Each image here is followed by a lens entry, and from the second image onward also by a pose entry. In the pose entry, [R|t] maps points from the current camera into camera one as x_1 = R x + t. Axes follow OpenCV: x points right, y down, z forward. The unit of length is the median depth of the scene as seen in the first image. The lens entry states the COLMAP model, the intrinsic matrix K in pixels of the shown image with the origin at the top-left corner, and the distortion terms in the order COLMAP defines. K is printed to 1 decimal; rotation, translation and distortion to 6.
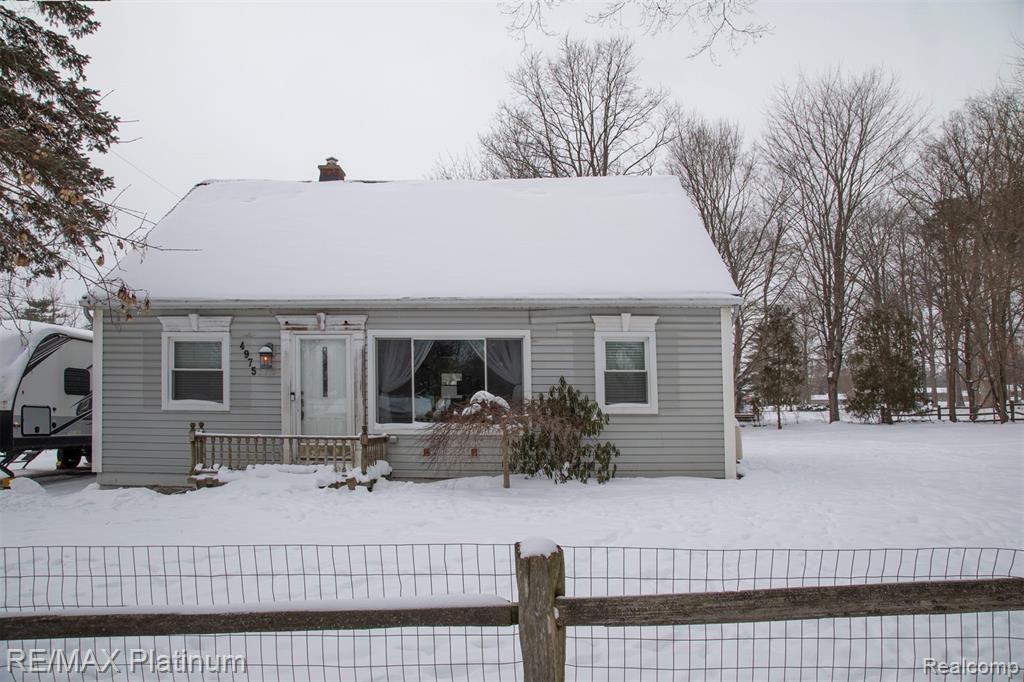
lens RADIAL K [[727.0, 0, 512.0], [0, 727.0, 341.0], [0, 0, 1]] dist [-0.054029, 0.003554]
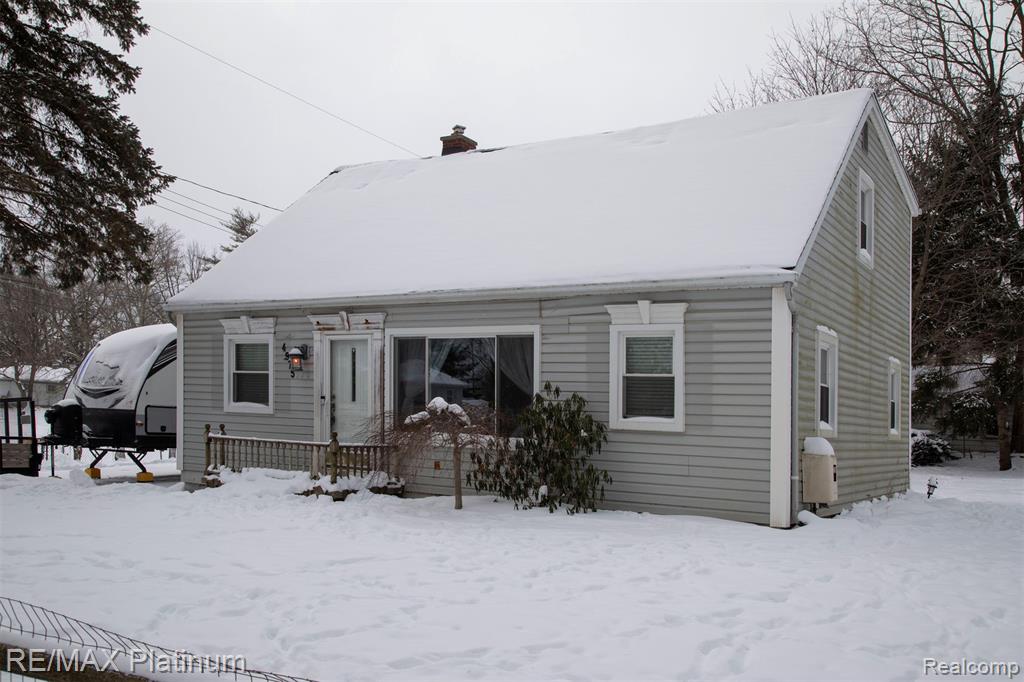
lens RADIAL K [[976.0, 0, 511.8], [0, 976.0, 379.5], [0, 0, 1]] dist [0.061634, -0.003840]
pose [[0.849103, 0.007319, -0.528177, 0.582804], [0.018364, 0.998891, 0.043364, -0.001879], [0.527909, -0.046520, 0.848026, 0.042601]]
